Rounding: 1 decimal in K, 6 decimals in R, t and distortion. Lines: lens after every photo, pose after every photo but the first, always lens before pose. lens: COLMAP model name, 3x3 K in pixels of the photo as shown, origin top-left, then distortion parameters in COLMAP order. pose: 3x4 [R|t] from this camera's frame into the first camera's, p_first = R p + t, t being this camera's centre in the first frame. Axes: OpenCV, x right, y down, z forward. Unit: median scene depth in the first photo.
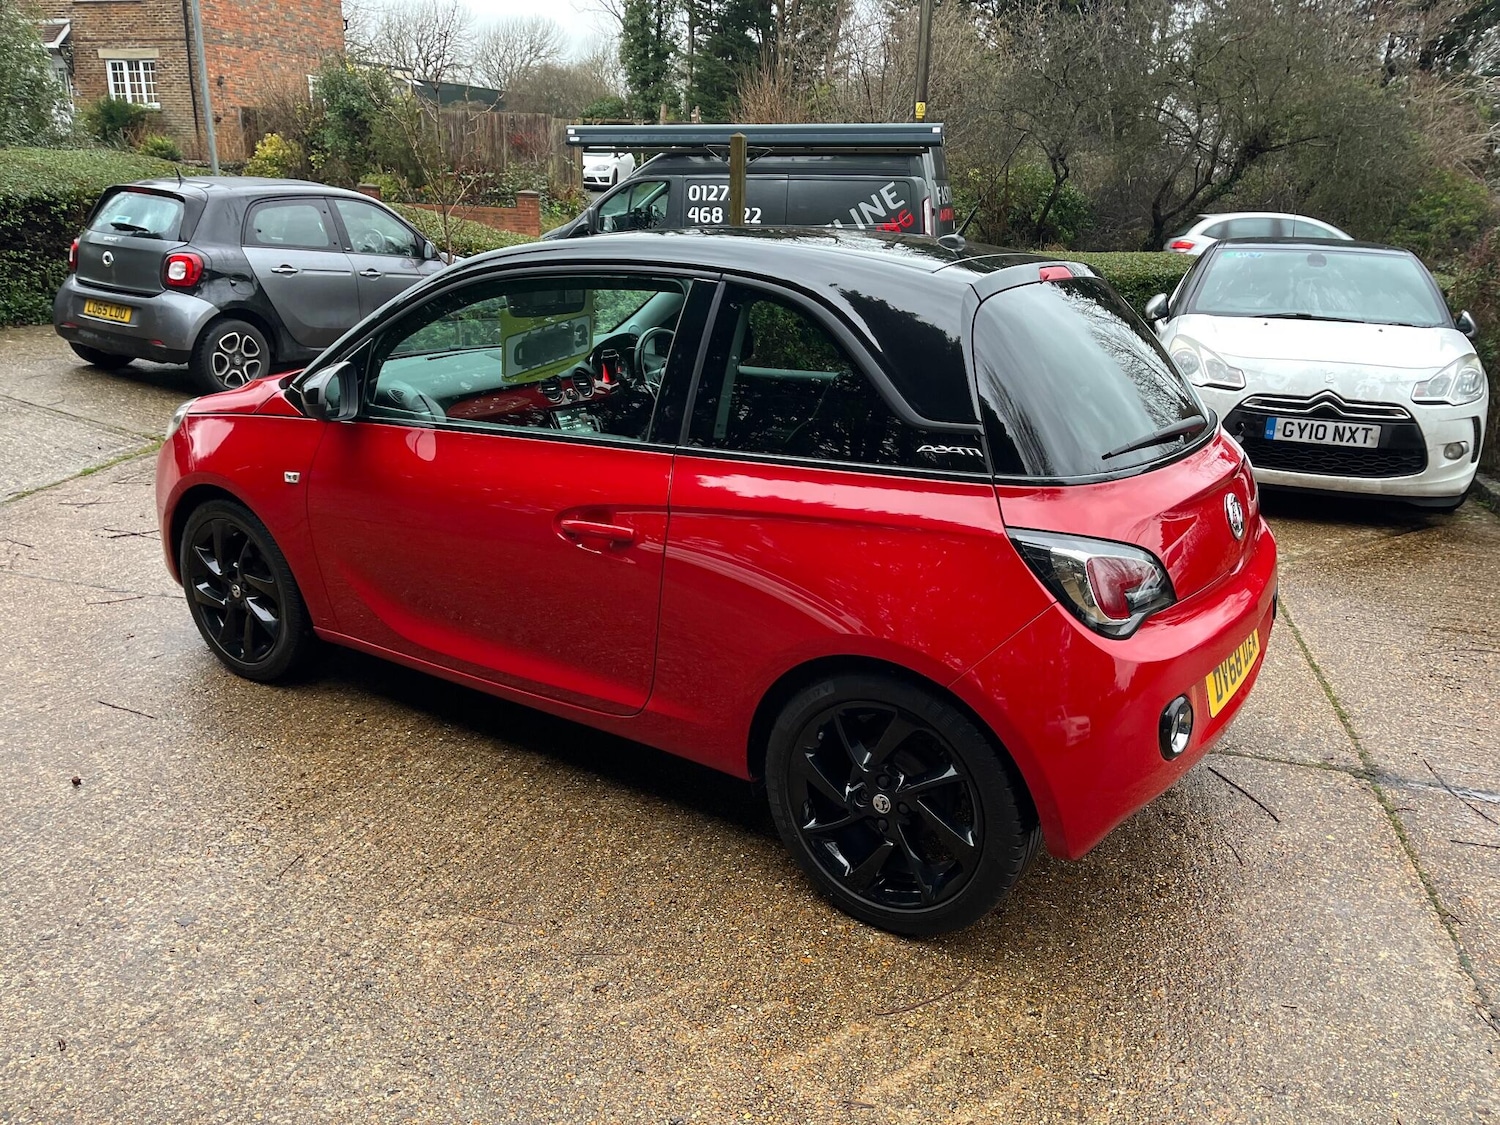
lens RADIAL K [[1135.0, 0, 767.6], [0, 1135.0, 573.1], [0, 0, 1]] dist [0.074987, -0.098954]
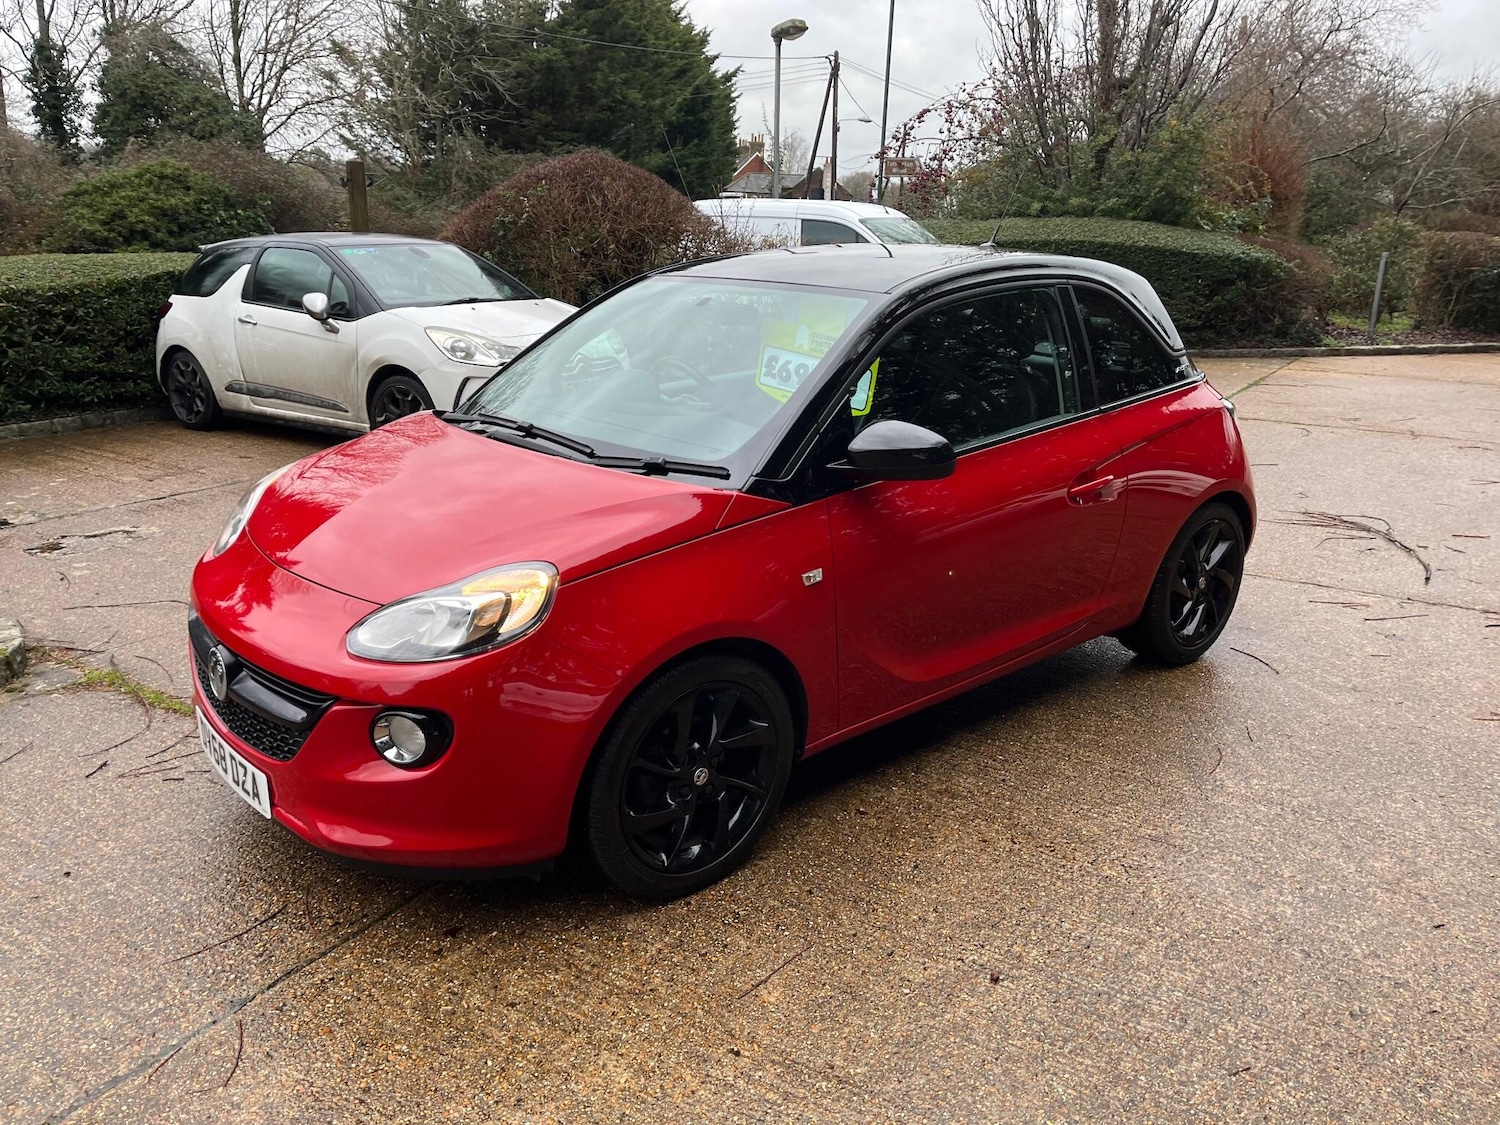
lens RADIAL K [[1135.0, 0, 747.7], [0, 1135.0, 559.7], [0, 0, 1]] dist [0.074987, -0.098954]
pose [[0.281122, -0.306741, 0.909329, -0.461327], [0.298258, 0.928544, 0.221016, -0.114621], [-0.912147, 0.209083, 0.352522, 0.291060]]
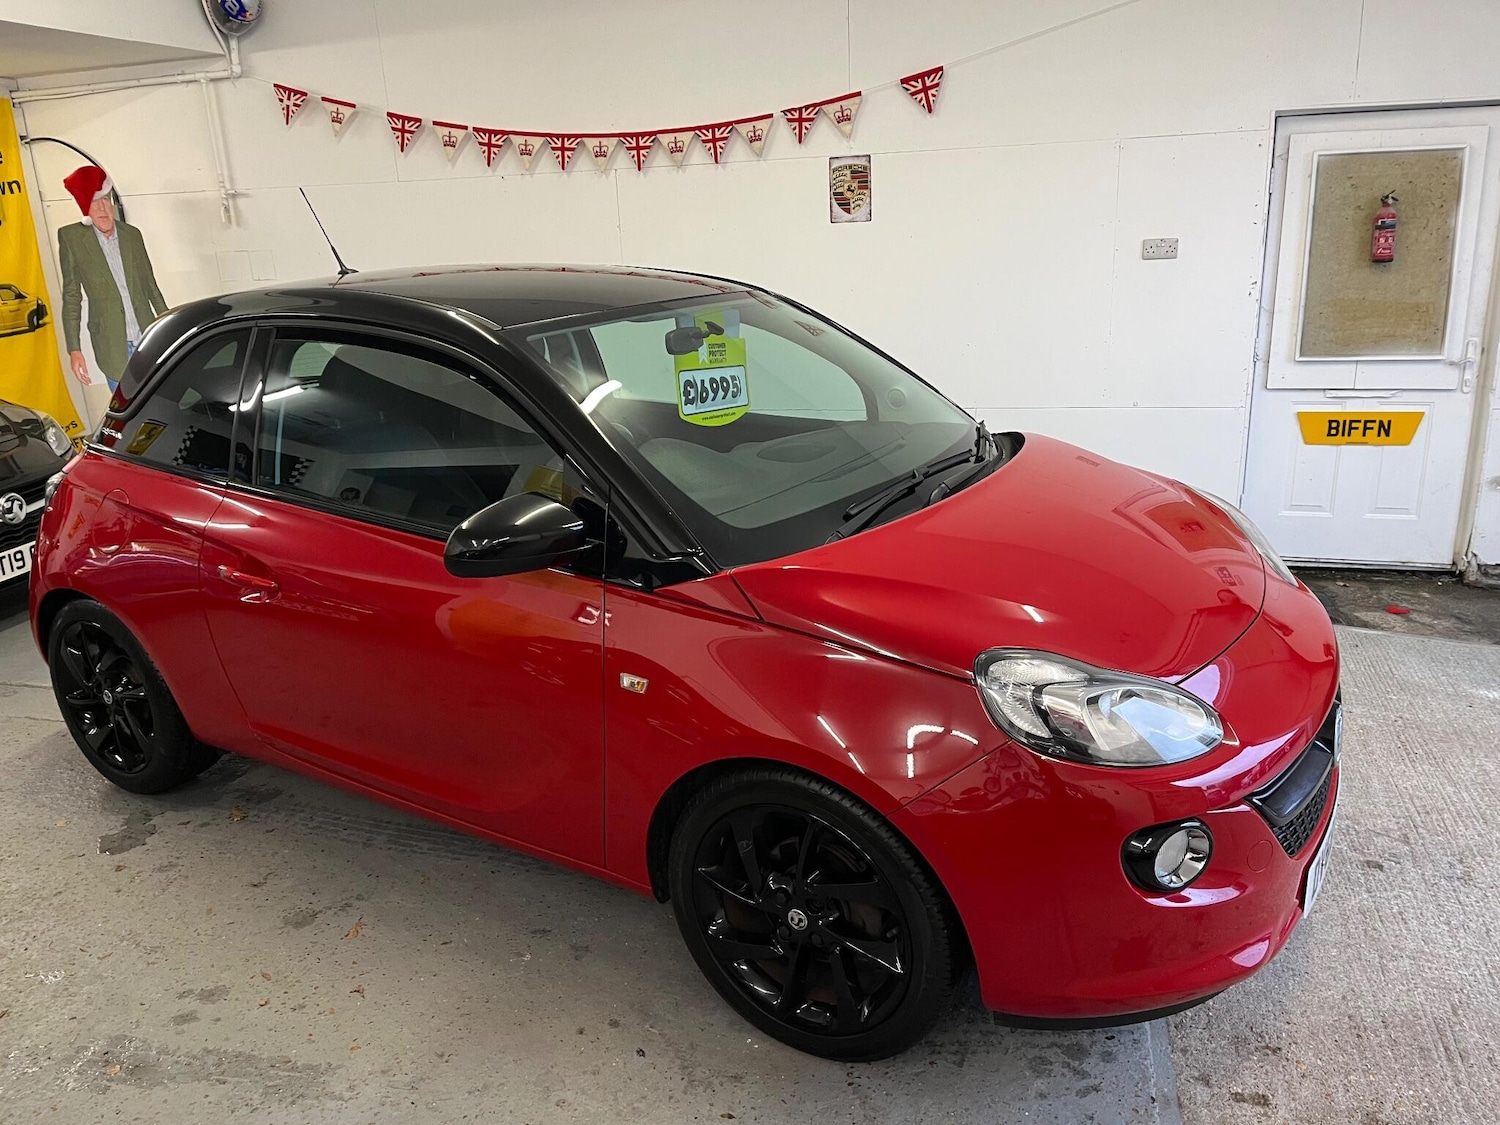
lens RADIAL K [[1135.0, 0, 753.0], [0, 1135.0, 558.5], [0, 0, 1]] dist [0.074987, -0.098954]
pose [[-0.999695, 0.014999, -0.019638, -0.079508], [0.001055, 0.819886, 0.572526, -0.250426], [0.024688, 0.572330, -0.819652, 0.740706]]
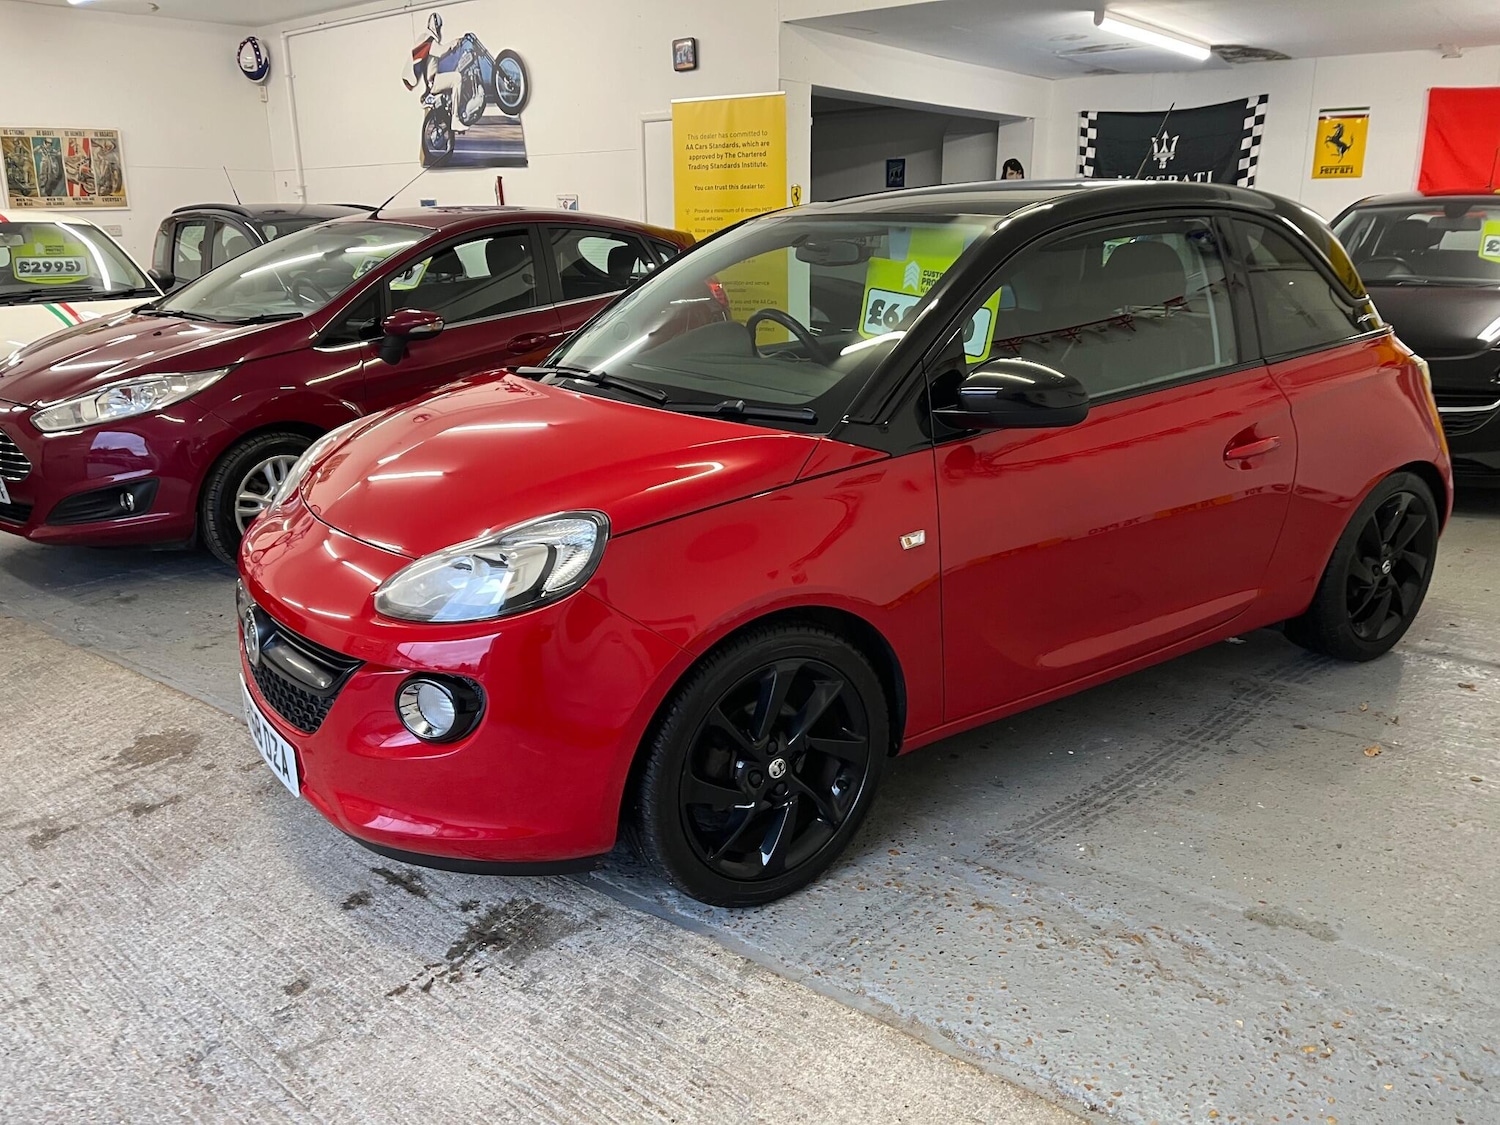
lens RADIAL K [[1135.0, 0, 745.8], [0, 1135.0, 553.3], [0, 0, 1]] dist [0.074987, -0.098954]
pose [[0.390785, -0.292402, 0.872805, -0.421134], [0.308084, 0.935065, 0.175320, -0.090757], [-0.867393, 0.200385, 0.455494, 0.299263]]
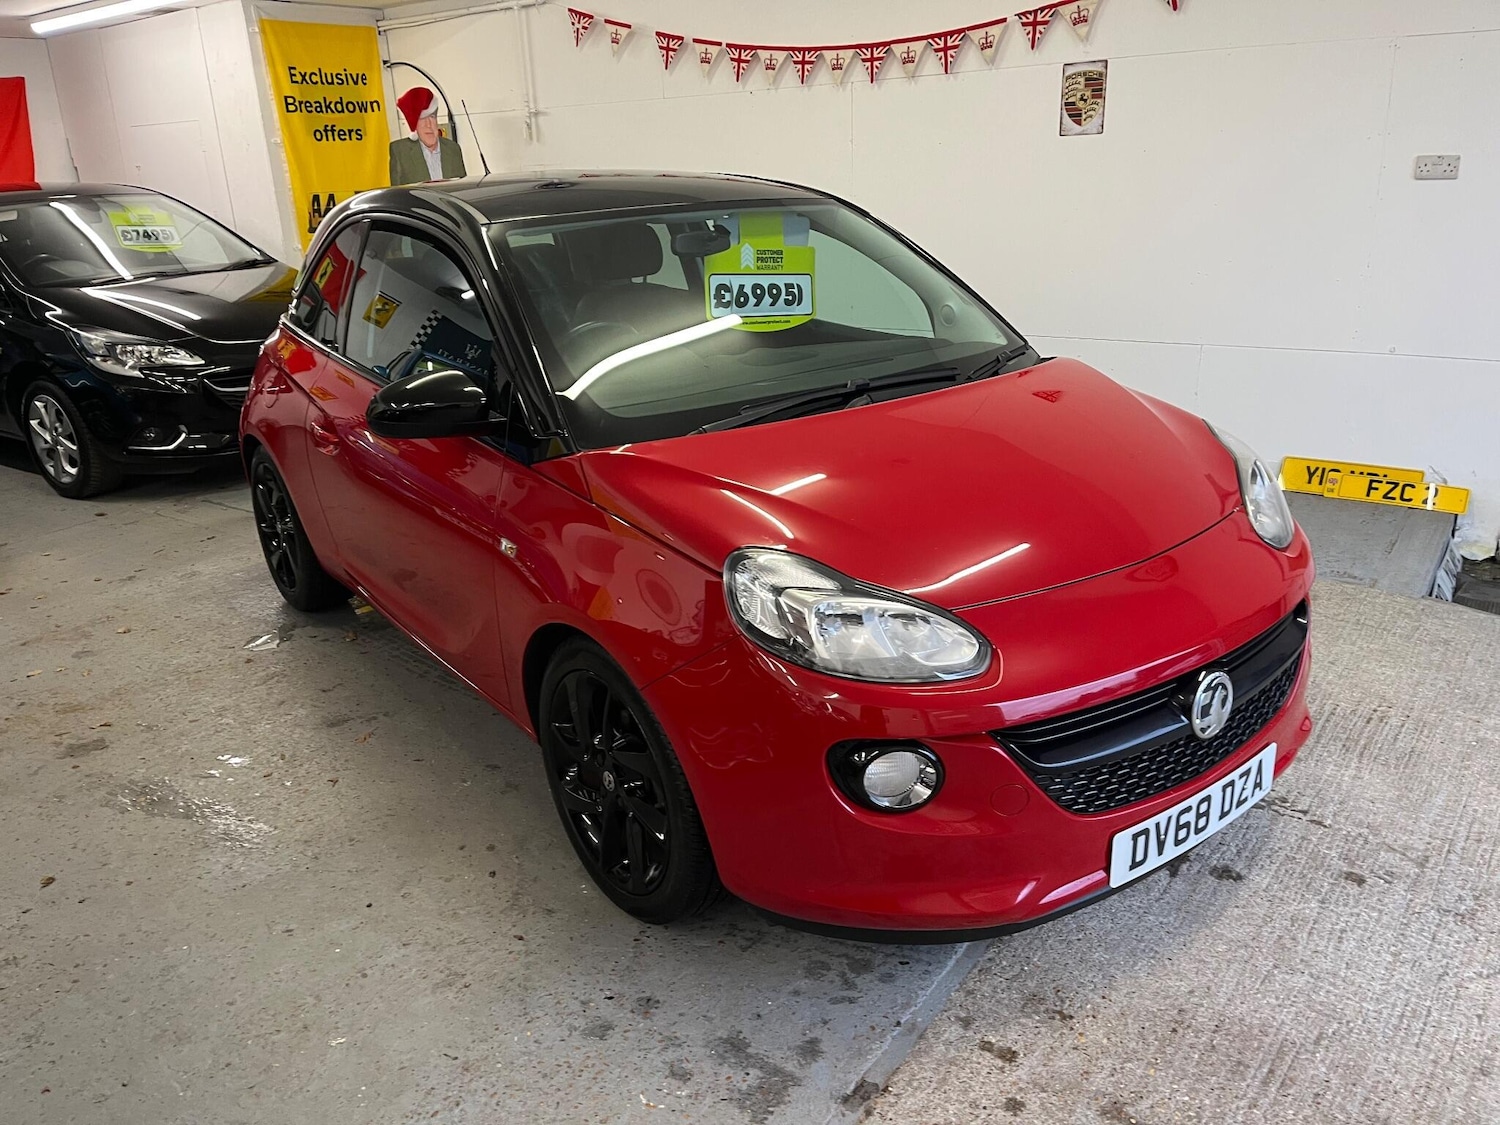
lens RADIAL K [[1135.0, 0, 752.0], [0, 1135.0, 563.5], [0, 0, 1]] dist [0.074987, -0.098954]
pose [[-0.940452, -0.111317, 0.321182, -0.206226], [0.111967, 0.790690, 0.601892, -0.240849], [-0.320956, 0.602012, -0.731142, 0.735746]]
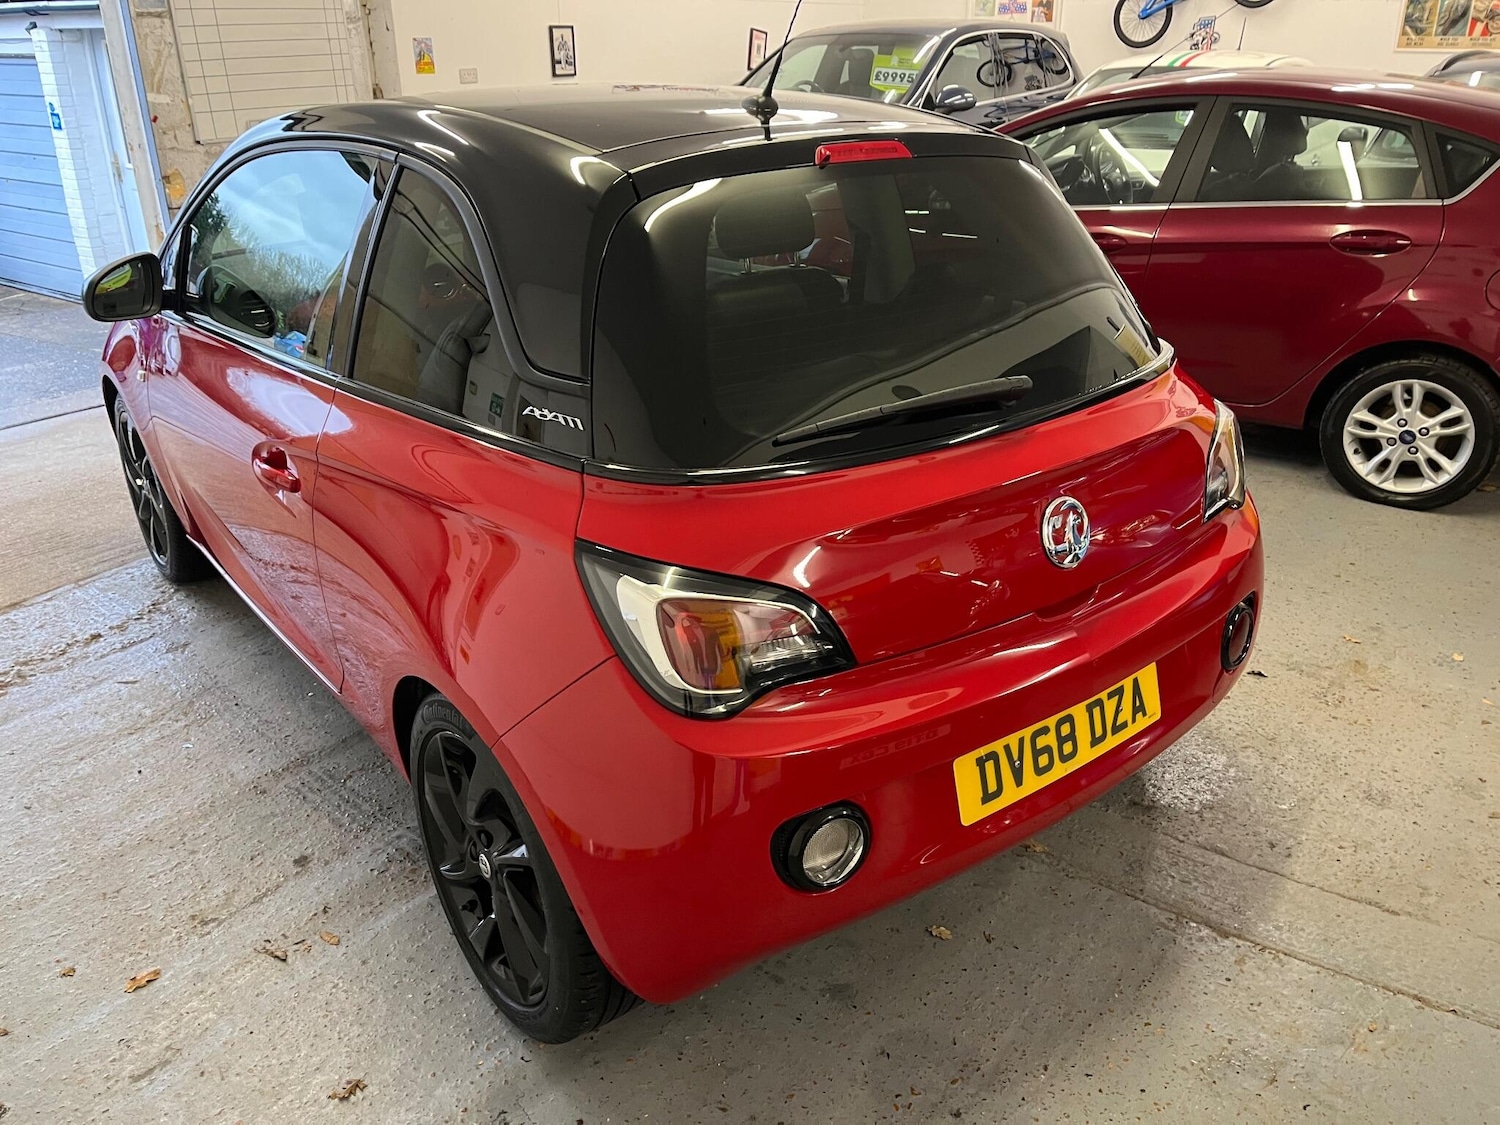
lens RADIAL K [[1135.0, 0, 753.2], [0, 1135.0, 563.2], [0, 0, 1]] dist [0.074987, -0.098954]
pose [[0.946420, 0.108702, -0.304094, 0.139249], [-0.075070, 0.989905, 0.120216, -0.031087], [0.314092, -0.090947, 0.945026, 0.100669]]
